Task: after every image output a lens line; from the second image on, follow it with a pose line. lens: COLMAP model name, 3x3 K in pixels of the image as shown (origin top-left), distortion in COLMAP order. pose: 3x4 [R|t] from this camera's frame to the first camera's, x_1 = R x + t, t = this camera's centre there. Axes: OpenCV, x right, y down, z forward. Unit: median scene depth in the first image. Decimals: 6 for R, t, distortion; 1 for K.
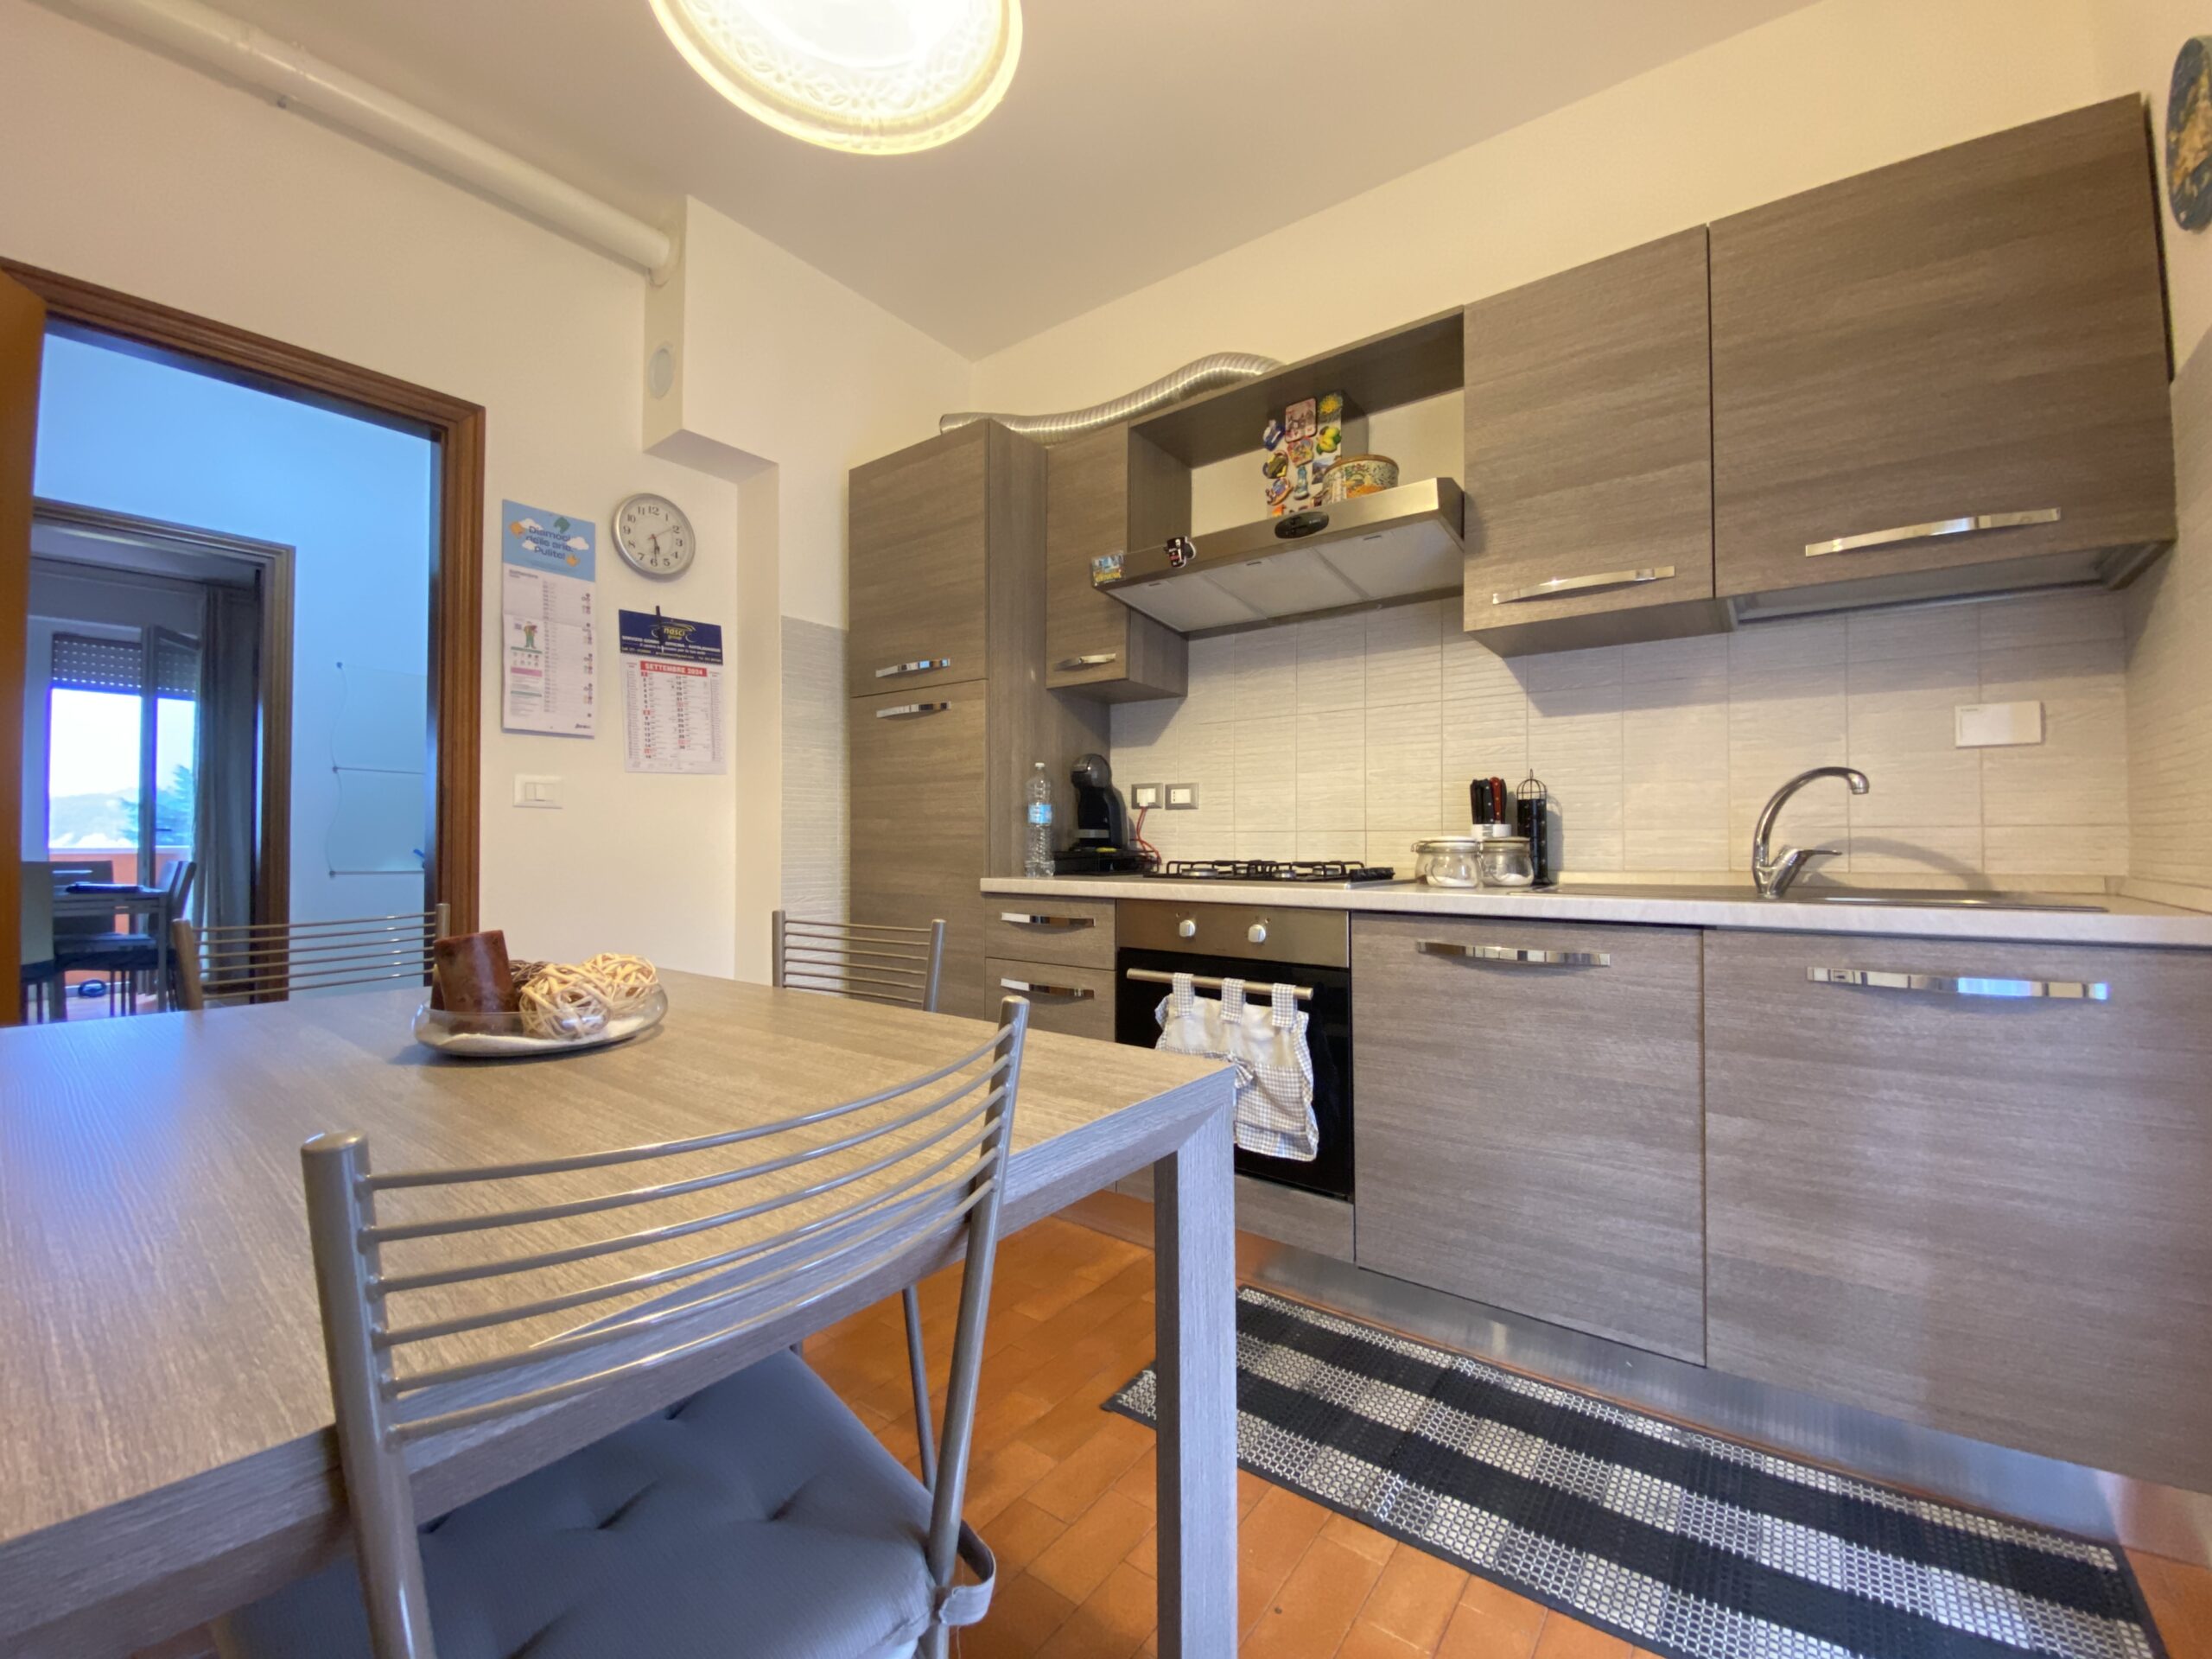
lens RADIAL K [[908.2, 0, 1111.7], [0, 908.2, 832.9], [0, 0, 1]] dist [-0.014736, -0.002846]
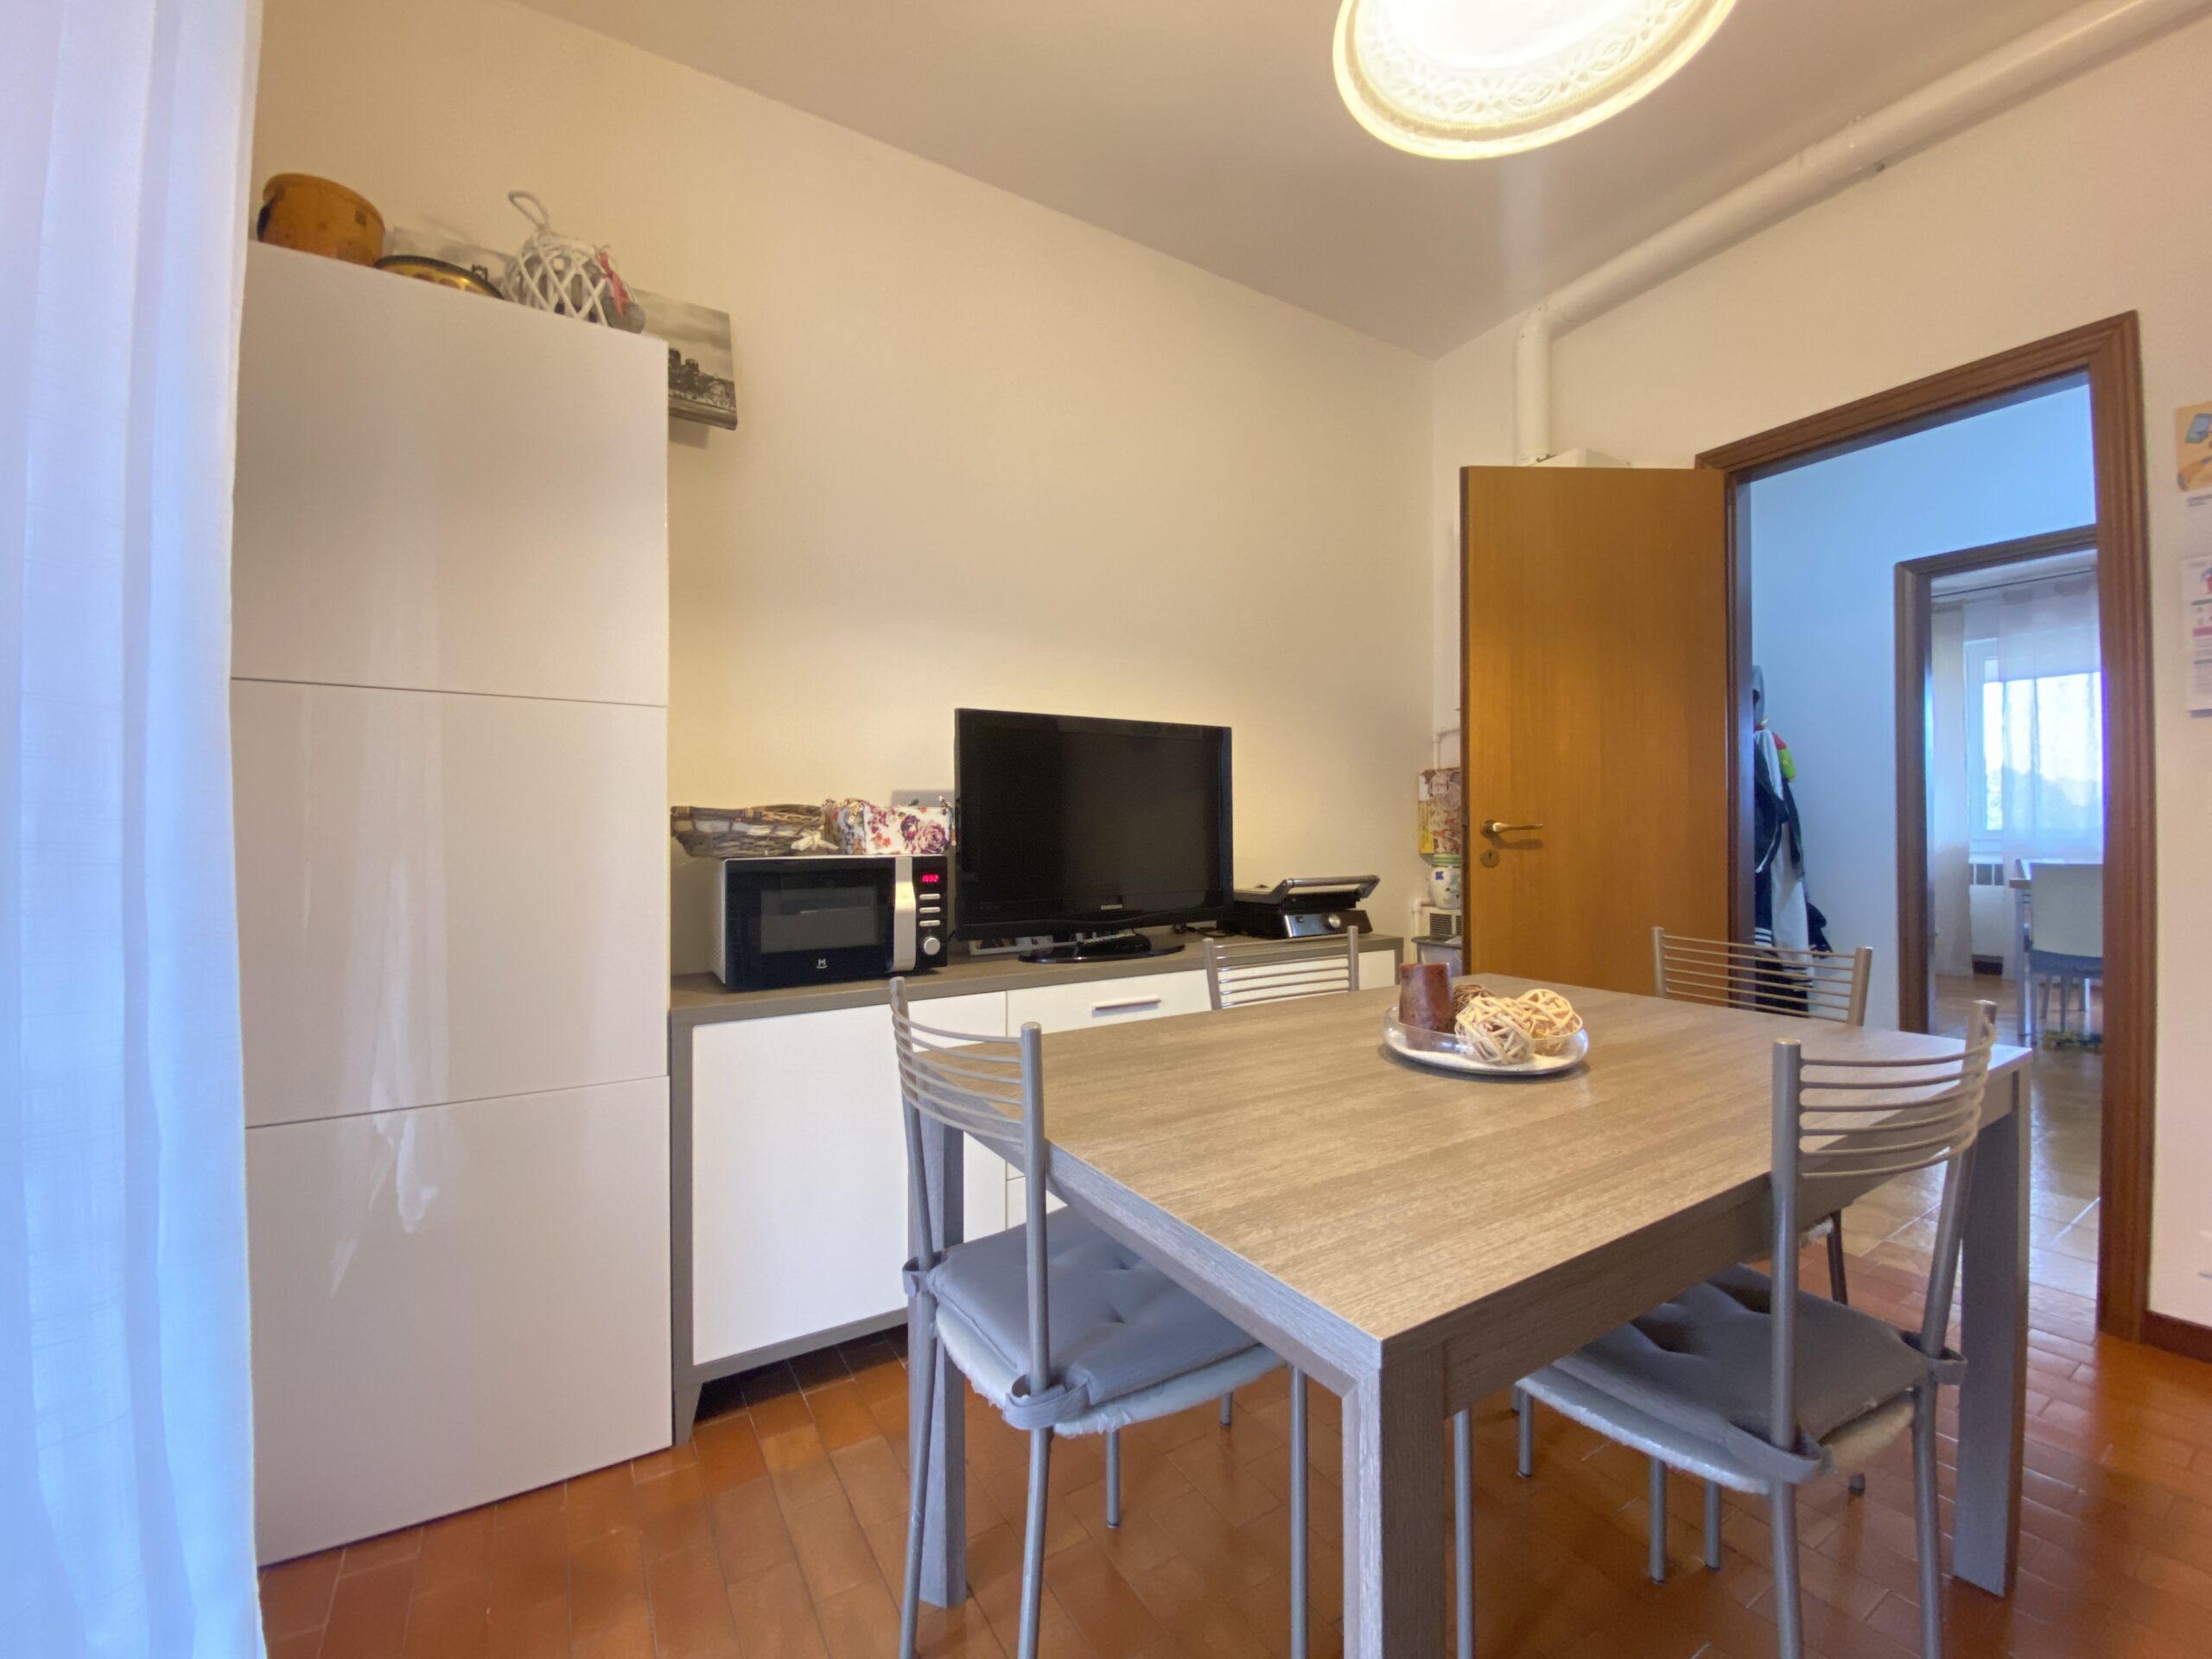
lens RADIAL K [[908.2, 0, 1111.8], [0, 908.2, 826.6], [0, 0, 1]] dist [-0.014736, -0.002846]
pose [[-0.374184, -0.009022, -0.927310, 0.686258], [0.011081, 0.999838, -0.014199, -0.064925], [0.927288, -0.015589, -0.374024, 0.980605]]
